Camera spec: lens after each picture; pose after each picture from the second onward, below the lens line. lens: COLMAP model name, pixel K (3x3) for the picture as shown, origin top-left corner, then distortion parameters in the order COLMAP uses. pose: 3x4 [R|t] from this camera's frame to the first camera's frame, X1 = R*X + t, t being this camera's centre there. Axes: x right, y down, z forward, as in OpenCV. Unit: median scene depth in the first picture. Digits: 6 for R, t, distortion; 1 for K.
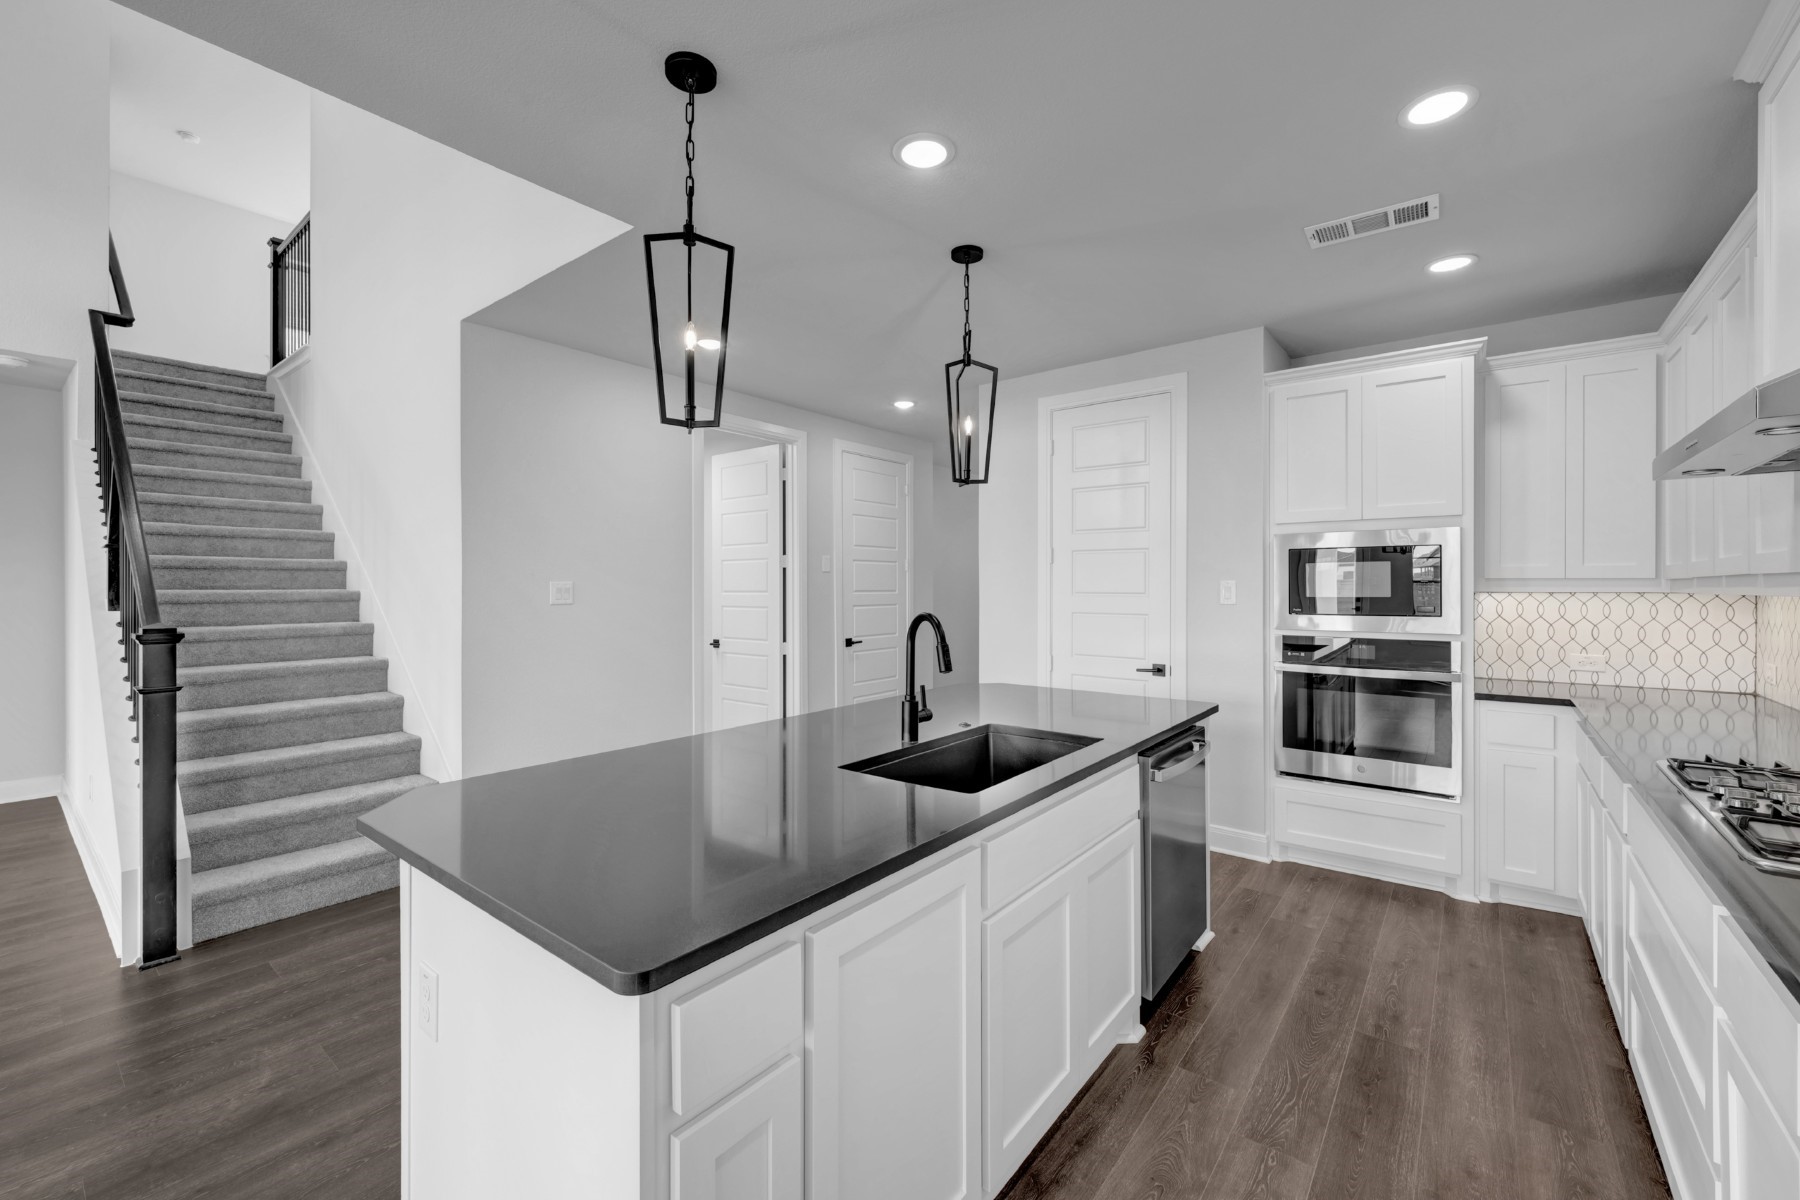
lens RADIAL K [[720.1, 0, 888.5], [0, 720.1, 586.4], [0, 0, 1]] dist [-0.001666, 0.000273]
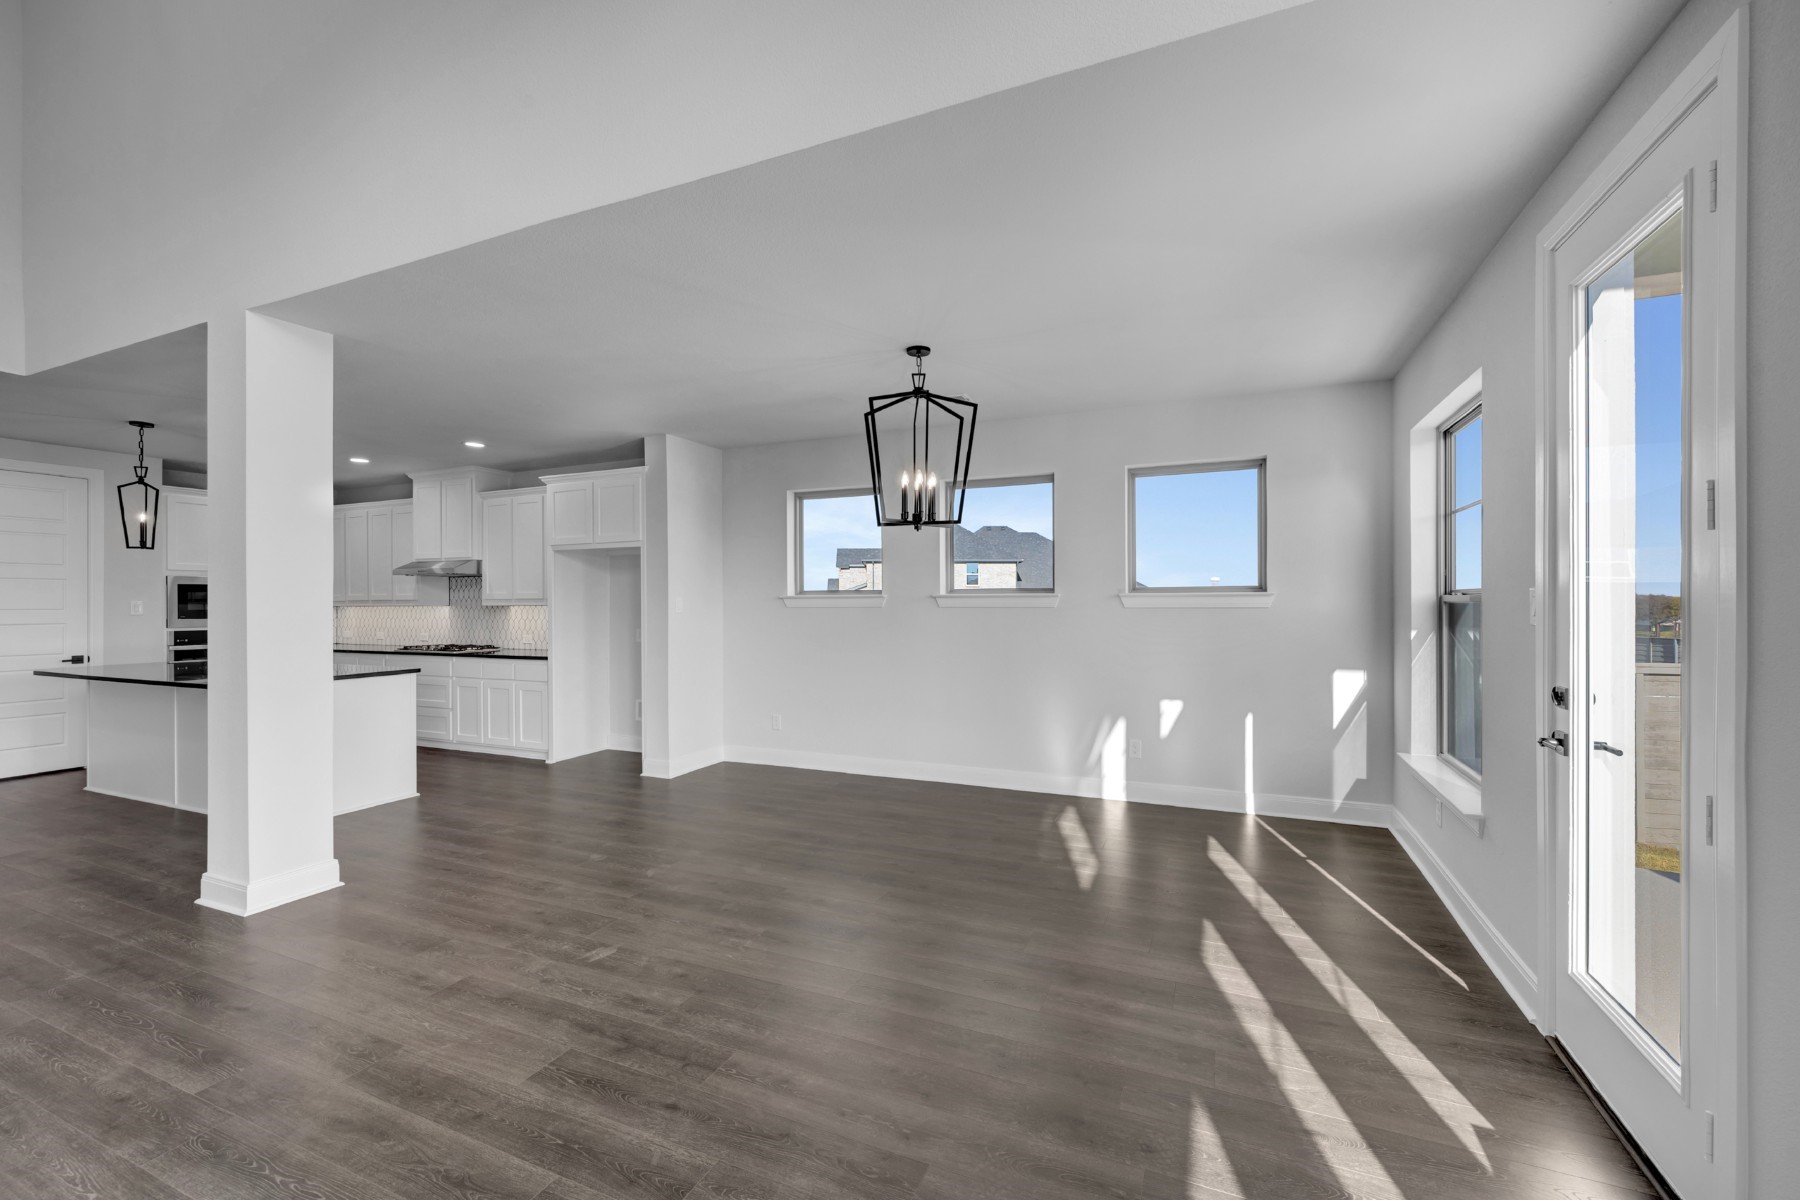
lens RADIAL K [[720.1, 0, 905.7], [0, 720.1, 602.6], [0, 0, 1]] dist [-0.001666, 0.000273]
pose [[-0.275960, 0.003473, 0.961163, -1.956389], [0.007131, 0.999973, -0.001566, 0.012649], [-0.961143, 0.006422, -0.275978, -0.327873]]
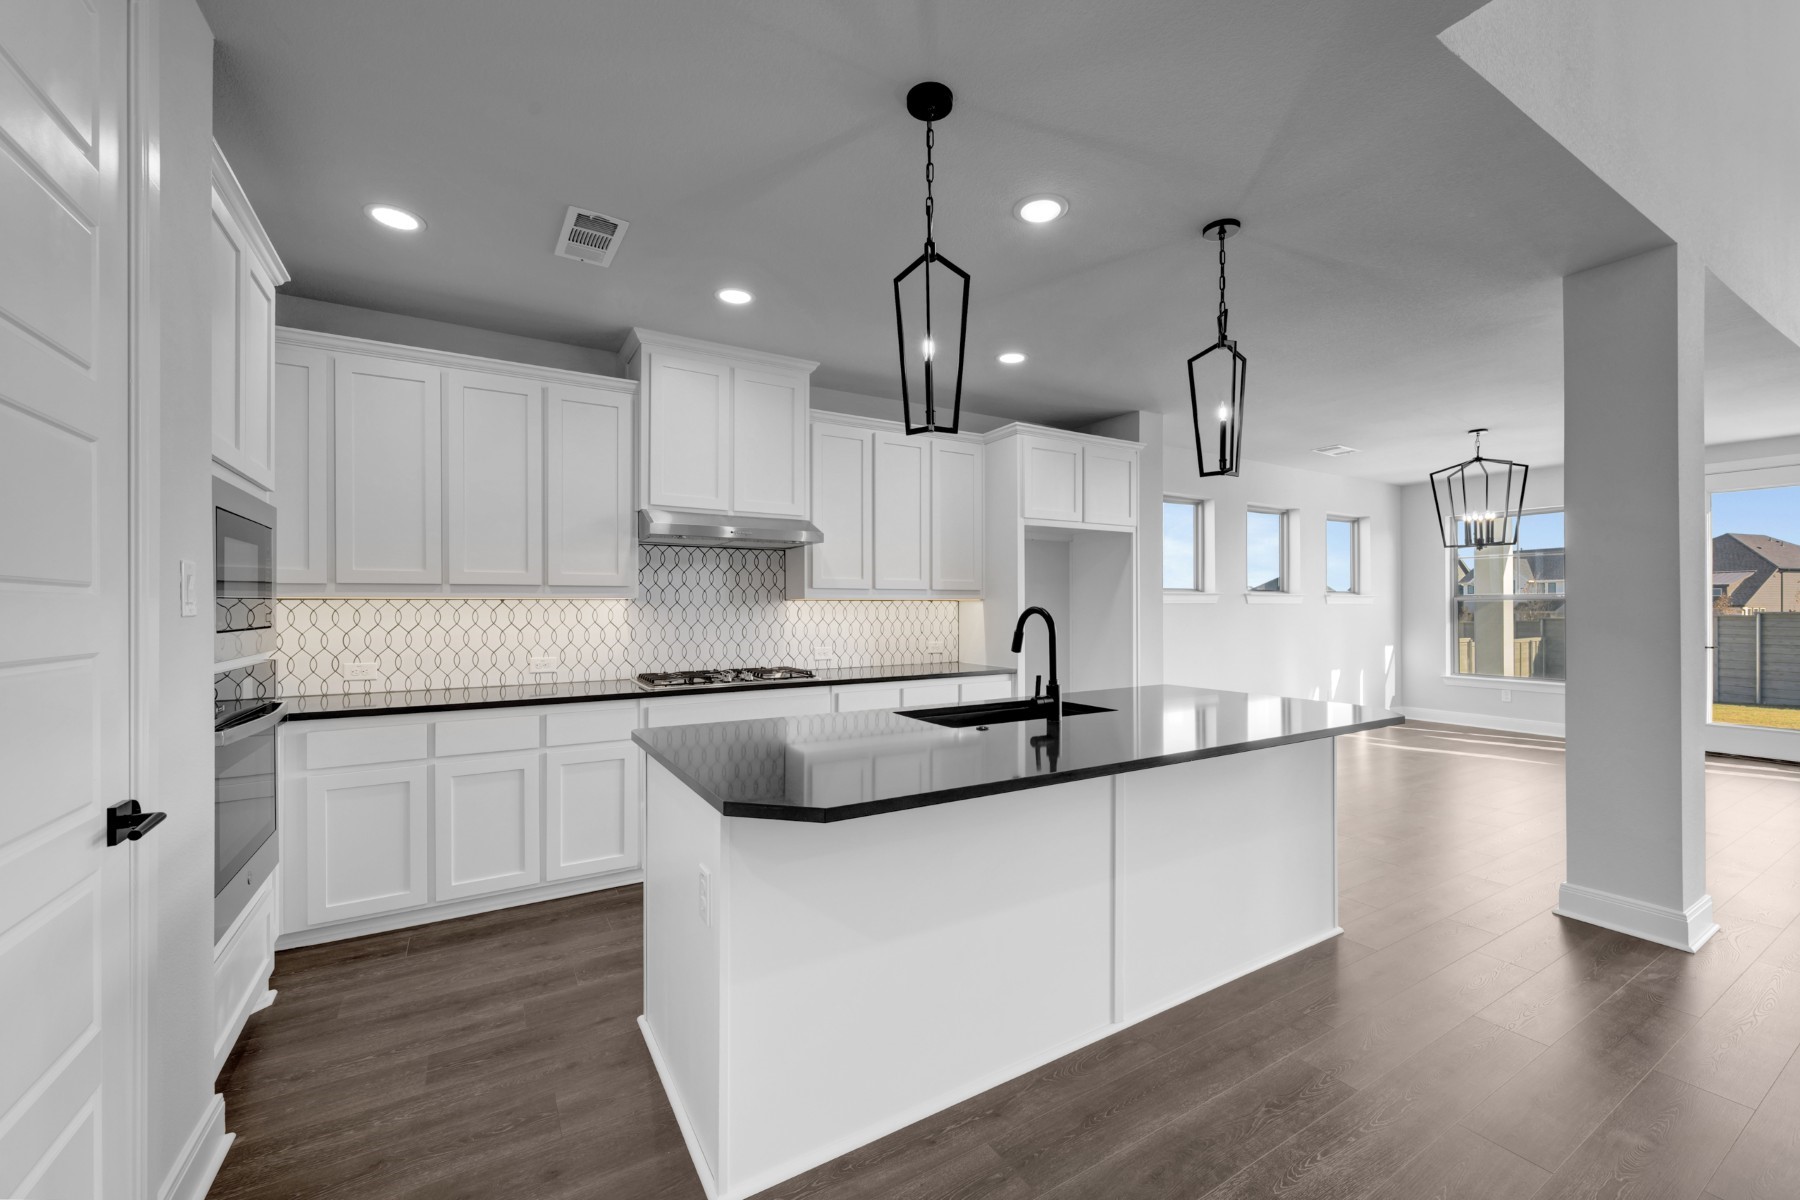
lens RADIAL K [[720.1, 0, 903.9], [0, 720.1, 606.5], [0, 0, 1]] dist [-0.001666, 0.000273]
pose [[-0.942982, 0.011608, 0.332642, -0.080933], [0.009333, 0.999921, -0.008438, 0.035632], [-0.332714, -0.004852, -0.943015, 1.484391]]
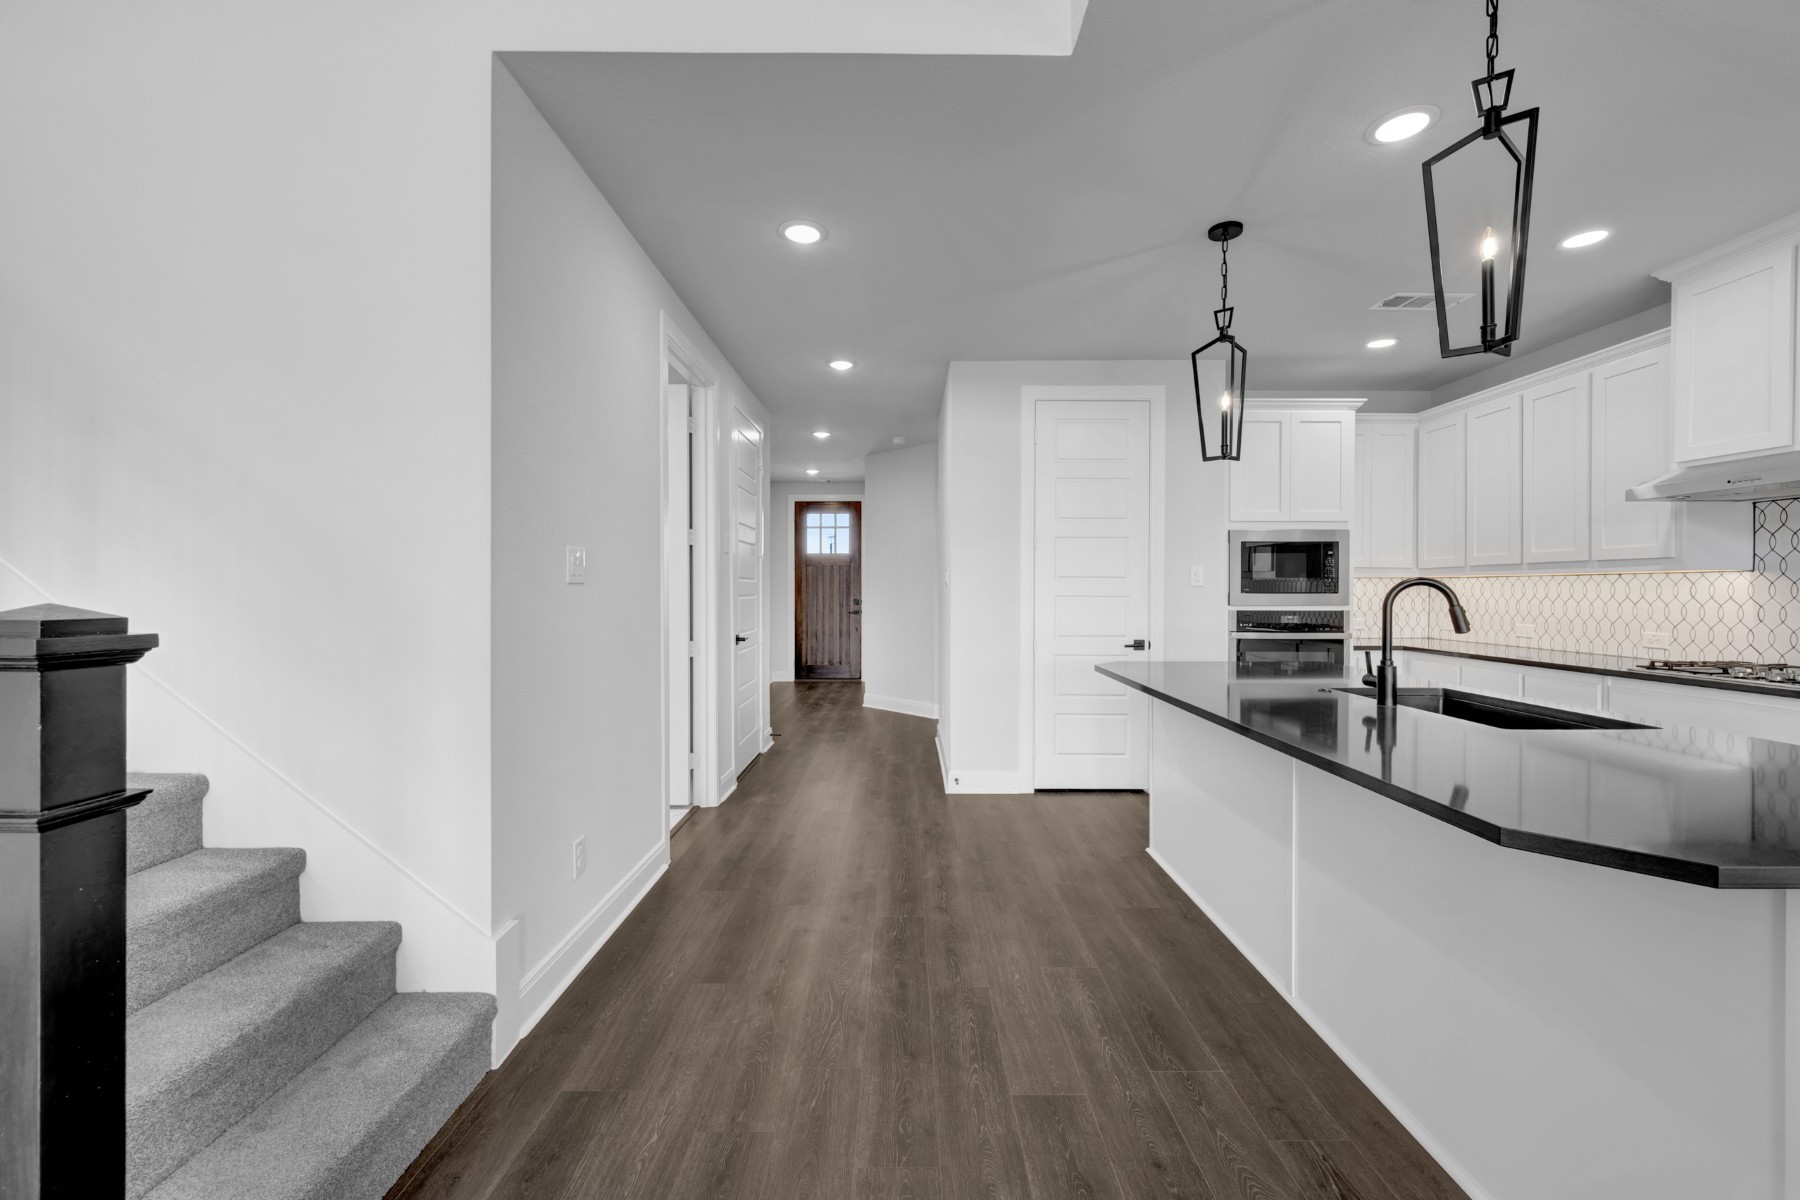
lens RADIAL K [[720.1, 0, 896.9], [0, 720.1, 597.4], [0, 0, 1]] dist [-0.001666, 0.000273]
pose [[0.781416, -0.005326, 0.623988, -0.785078], [-0.001488, 0.999945, 0.010398, 0.037283], [-0.624009, -0.009054, 0.781365, 0.441301]]
